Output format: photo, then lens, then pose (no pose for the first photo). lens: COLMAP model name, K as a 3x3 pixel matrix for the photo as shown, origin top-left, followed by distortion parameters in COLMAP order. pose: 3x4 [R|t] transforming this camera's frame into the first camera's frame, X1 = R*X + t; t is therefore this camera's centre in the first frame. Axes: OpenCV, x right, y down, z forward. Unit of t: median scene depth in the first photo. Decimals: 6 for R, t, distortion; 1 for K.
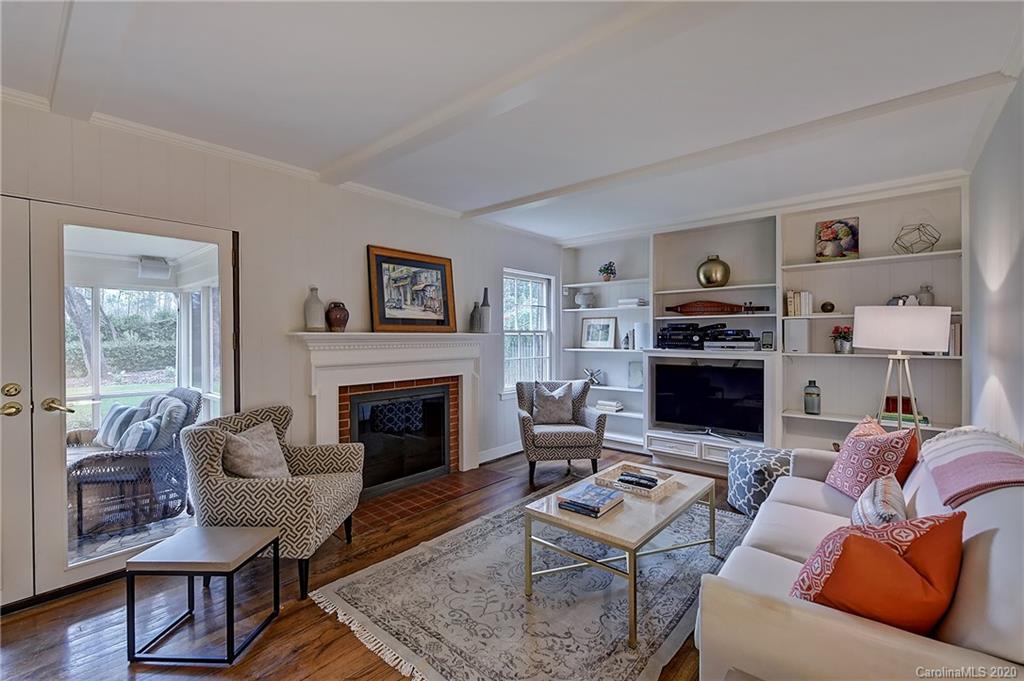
lens RADIAL K [[442.2, 0, 510.0], [0, 442.2, 339.0], [0, 0, 1]] dist [0.000503, -0.002668]
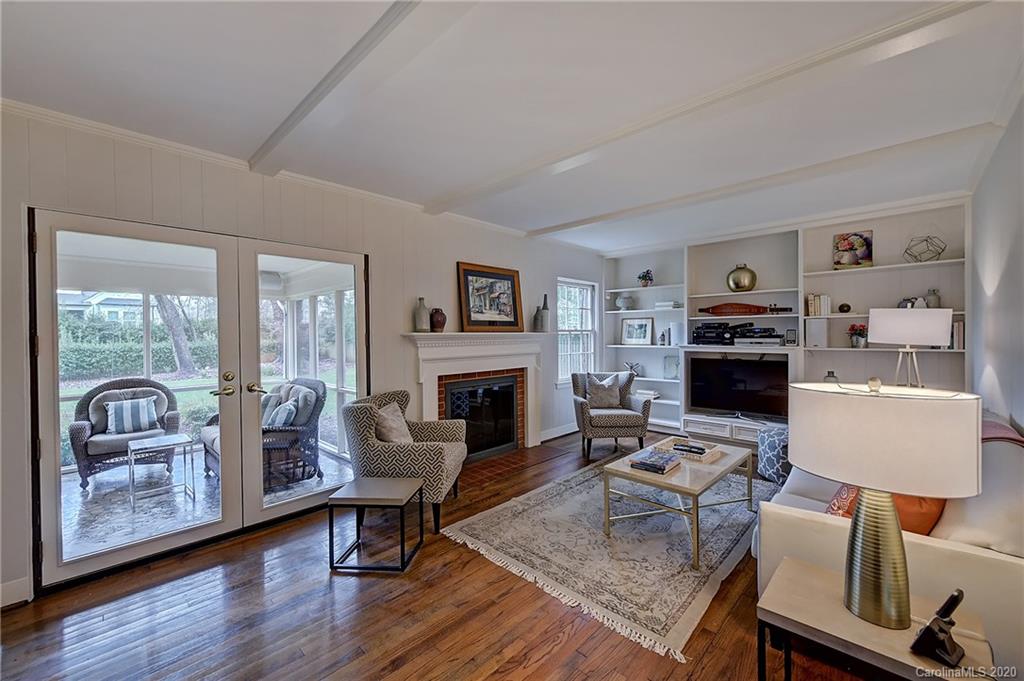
lens RADIAL K [[406.2, 0, 515.1], [0, 406.2, 339.3], [0, 0, 1]] dist [0.001173, -0.000991]
pose [[0.998641, -0.005581, -0.051823, -0.111522], [0.005830, 0.999972, 0.004646, -0.000288], [0.051796, -0.004942, 0.998645, -0.137152]]
